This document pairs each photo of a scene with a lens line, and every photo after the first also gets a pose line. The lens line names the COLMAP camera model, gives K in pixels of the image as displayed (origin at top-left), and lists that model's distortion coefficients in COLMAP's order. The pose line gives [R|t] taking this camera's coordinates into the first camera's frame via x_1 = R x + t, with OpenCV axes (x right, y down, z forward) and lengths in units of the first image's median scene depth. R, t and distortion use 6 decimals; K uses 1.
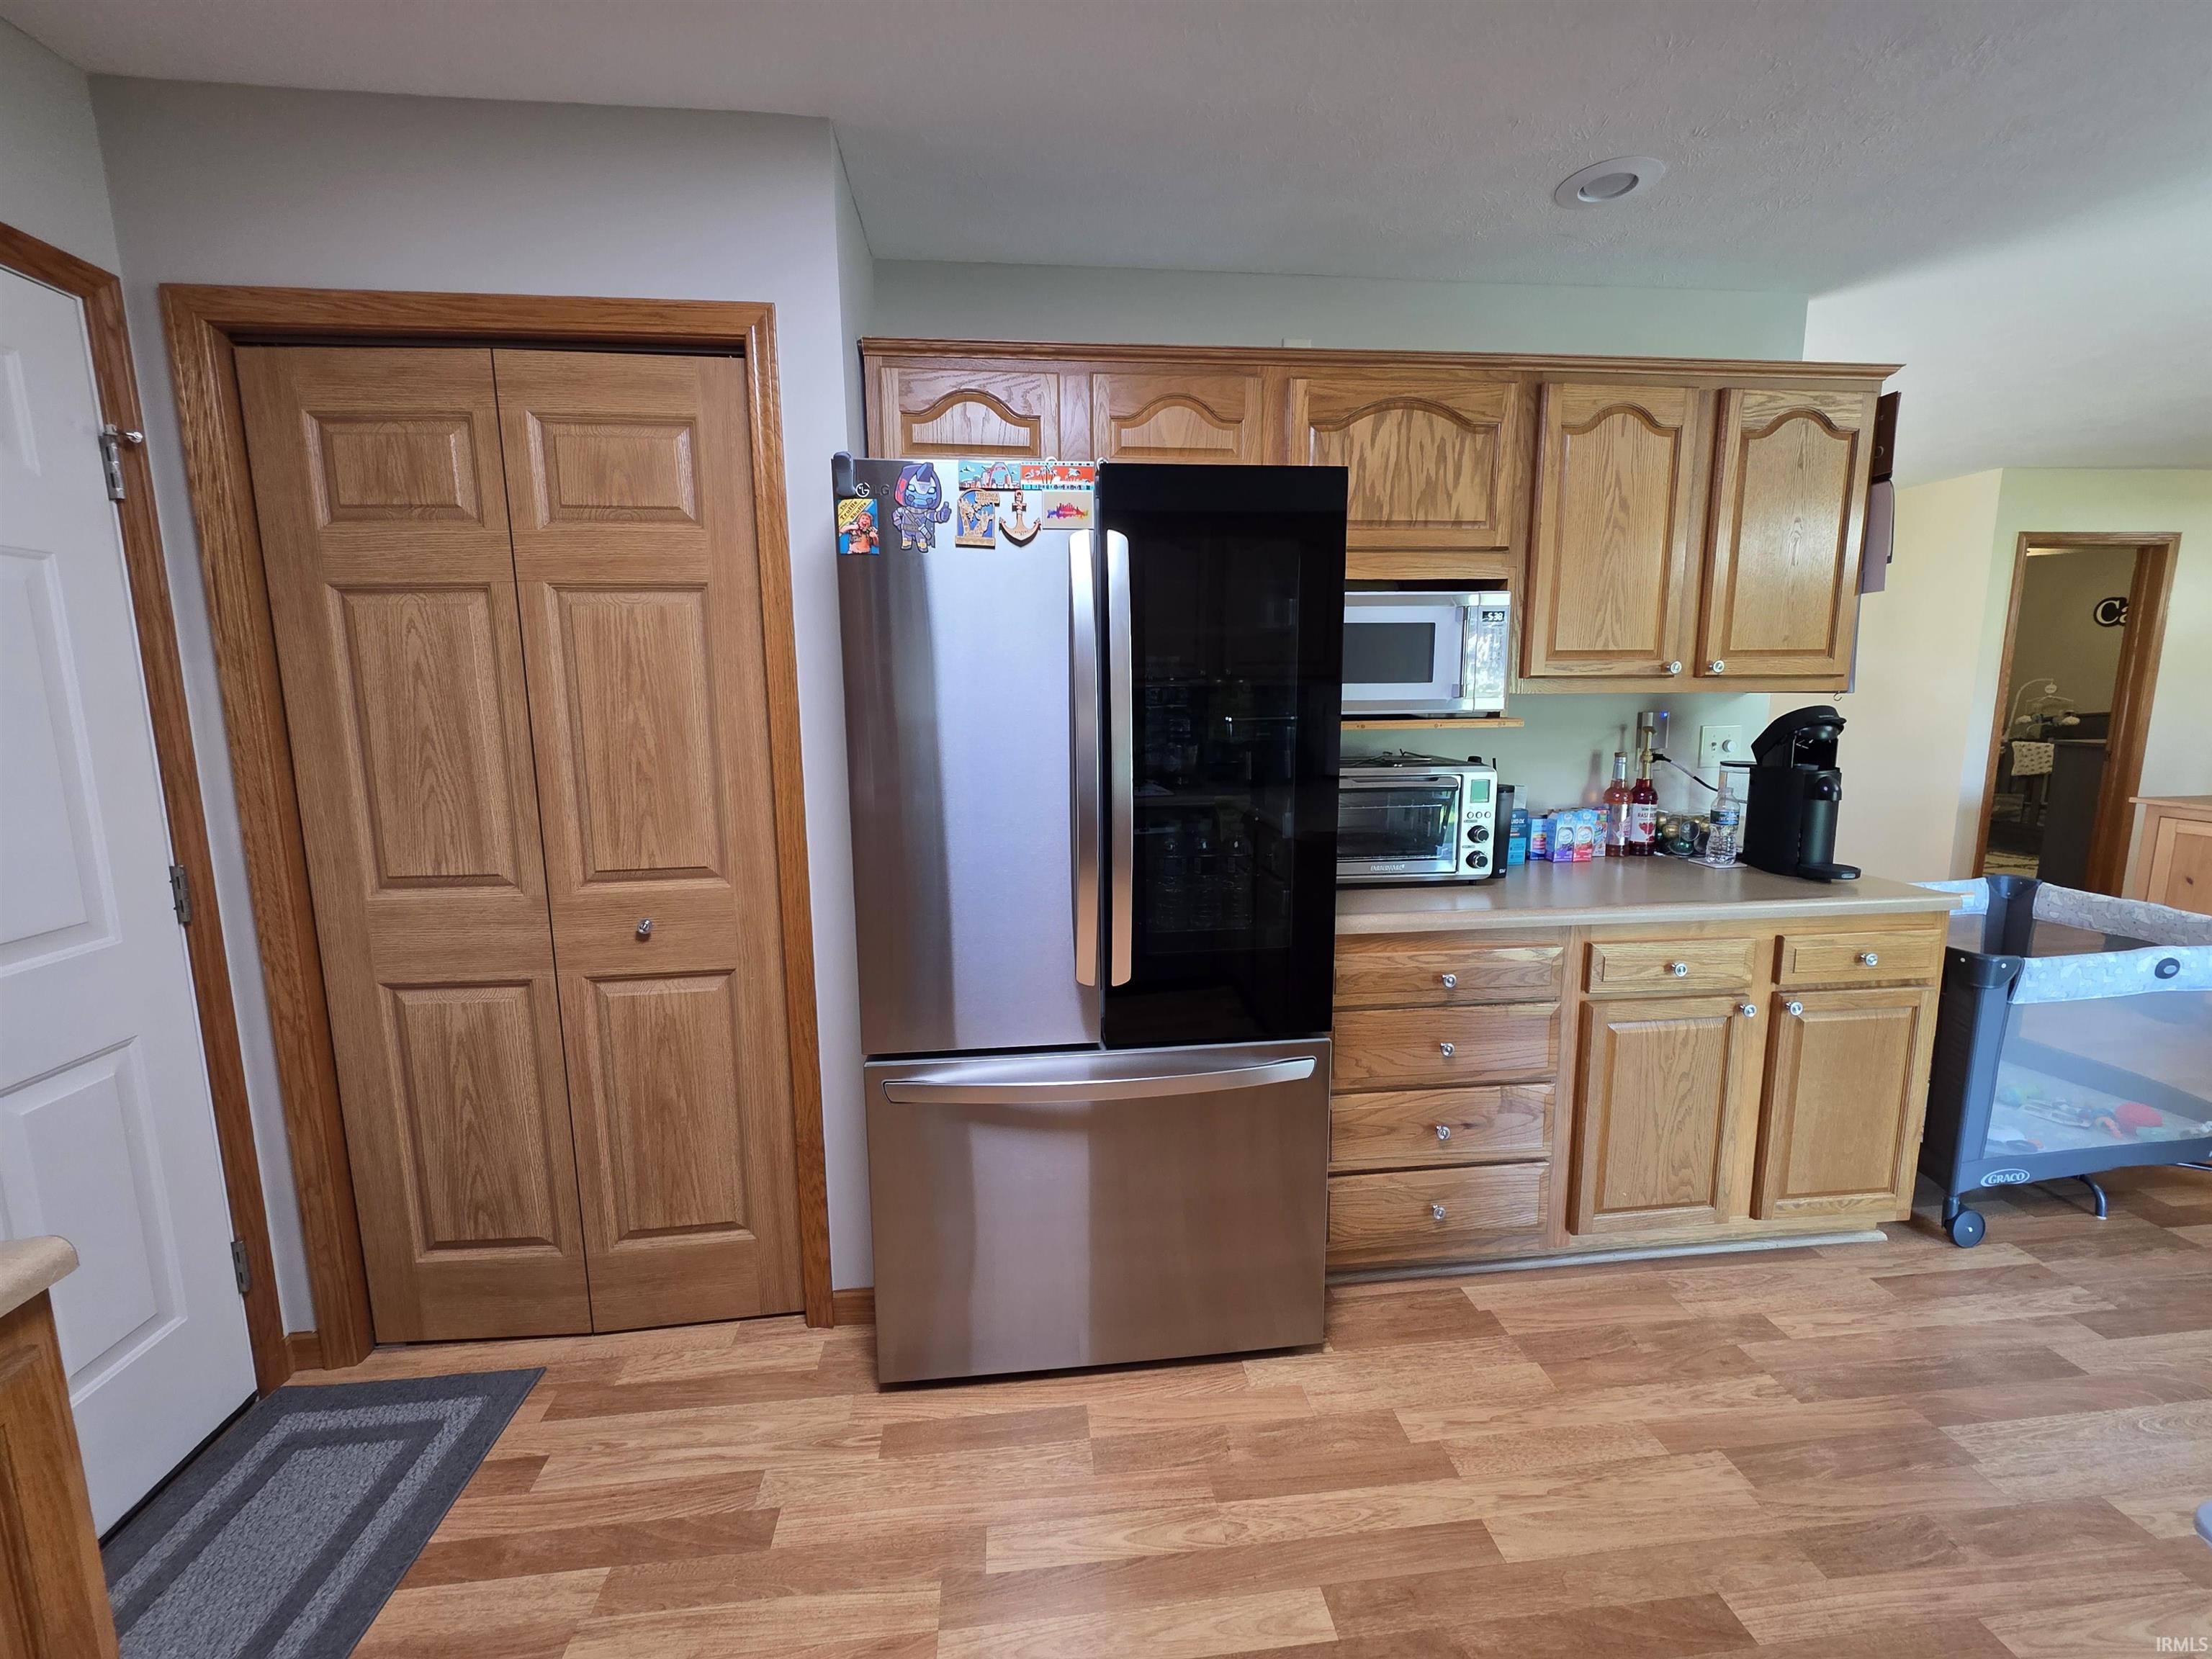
lens RADIAL K [[882.3, 0, 1091.8], [0, 882.3, 814.0], [0, 0, 1]] dist [0.003349, 0.000138]
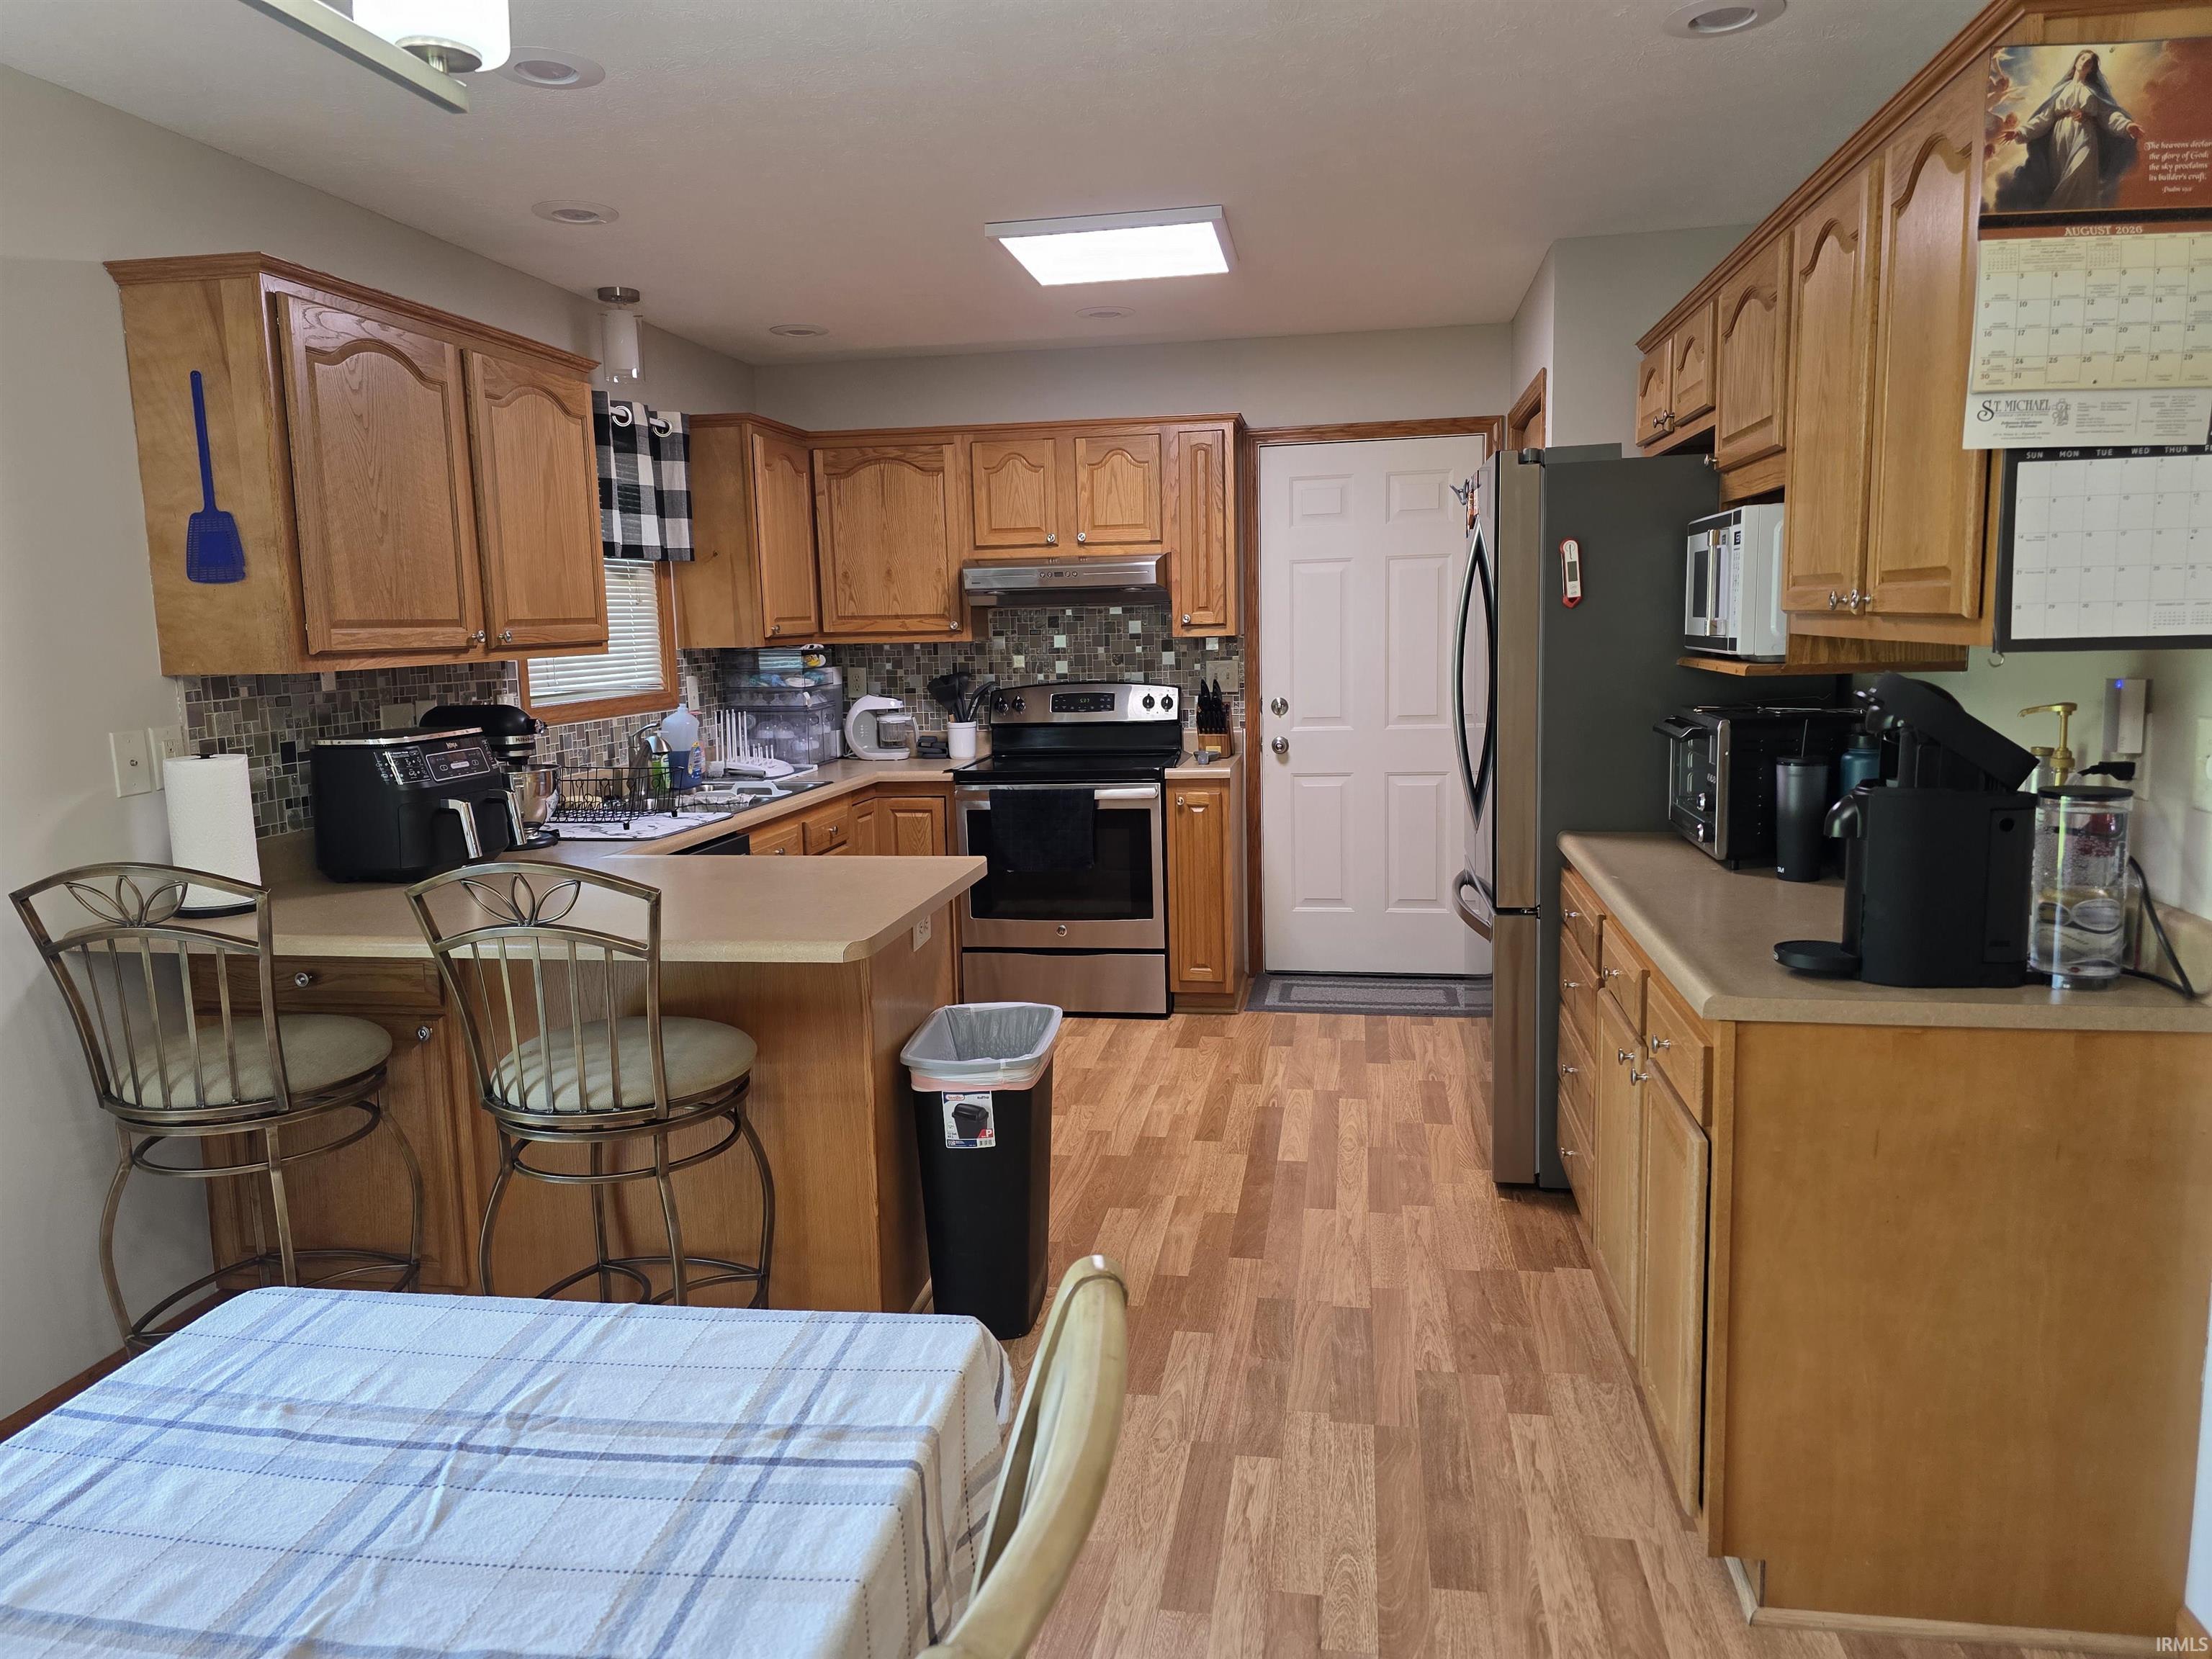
lens RADIAL K [[1477.6, 0, 1106.4], [0, 1477.6, 820.3], [0, 0, 1]] dist [0.042123, -0.038837]
pose [[-0.267245, 0.147524, -0.952269, 2.521773], [-0.114423, 0.976362, 0.183368, -0.194608], [0.956811, 0.157966, -0.244047, 1.048918]]
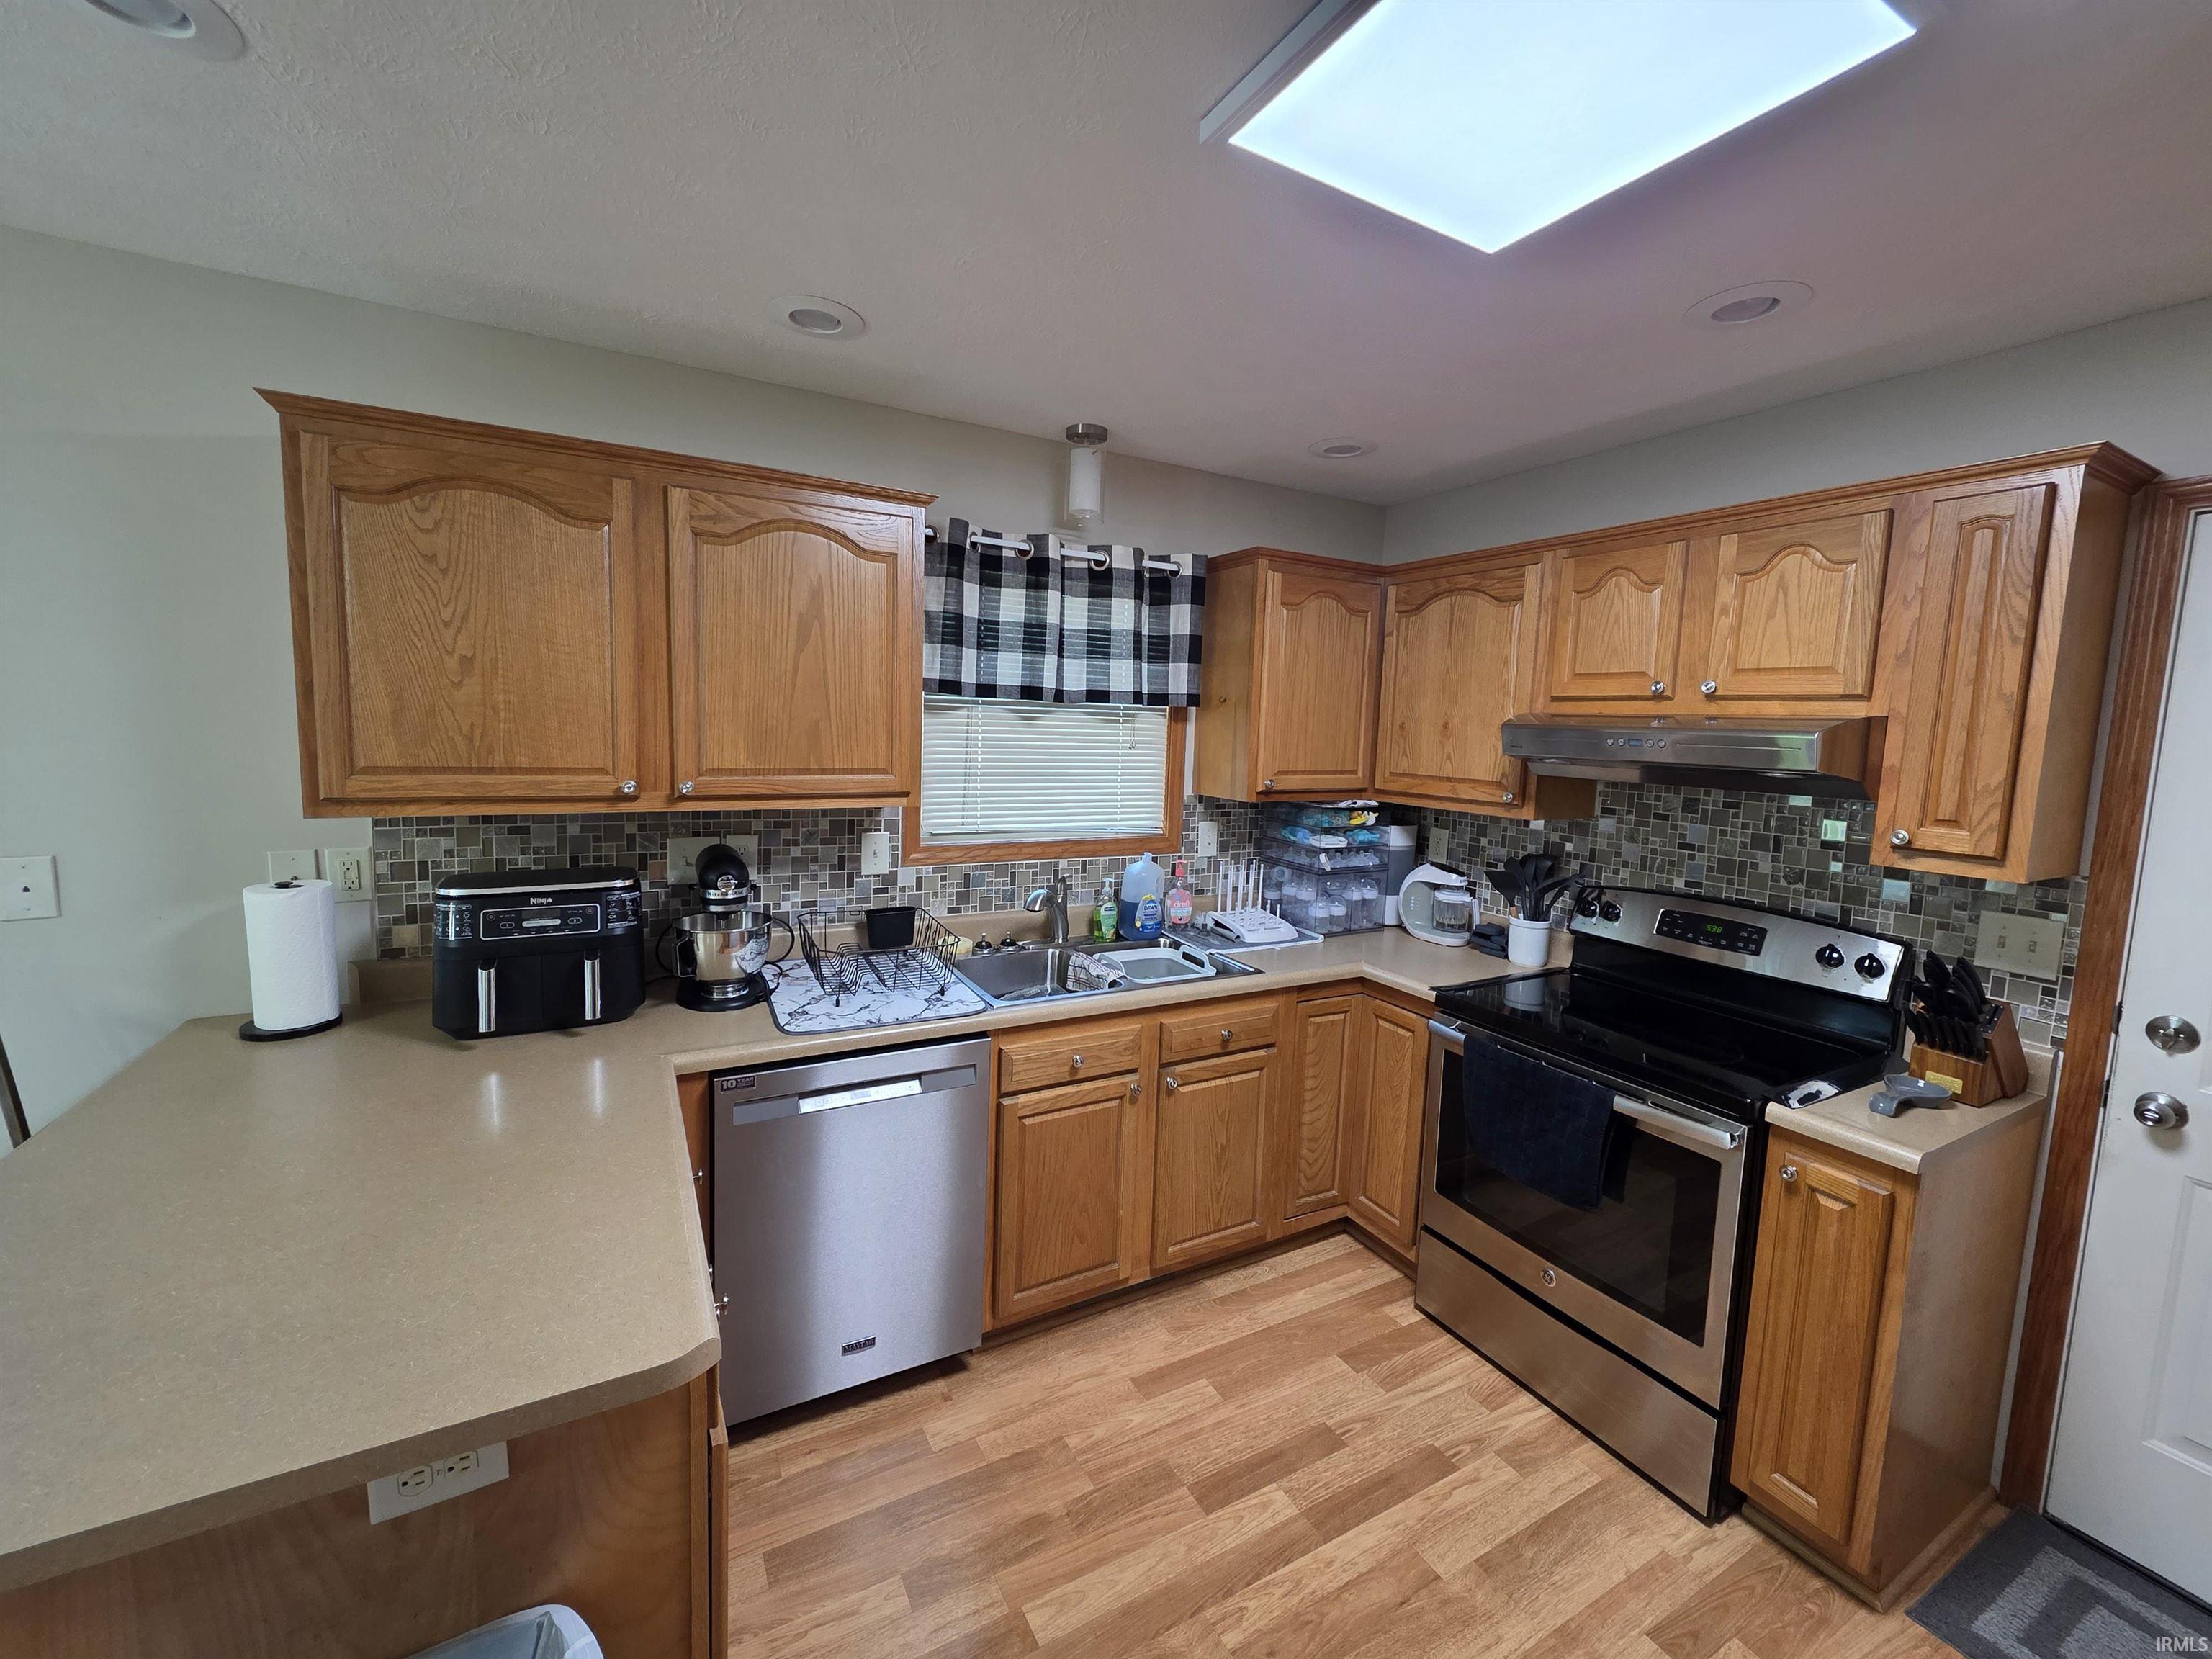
lens RADIAL K [[882.3, 0, 1091.5], [0, 882.3, 806.6], [0, 0, 1]] dist [0.003349, 0.000138]
pose [[-0.924661, 0.016266, -0.380445, 0.578161], [-0.080183, 0.968370, 0.236286, -0.263652], [0.372254, 0.248989, -0.894109, 0.933226]]
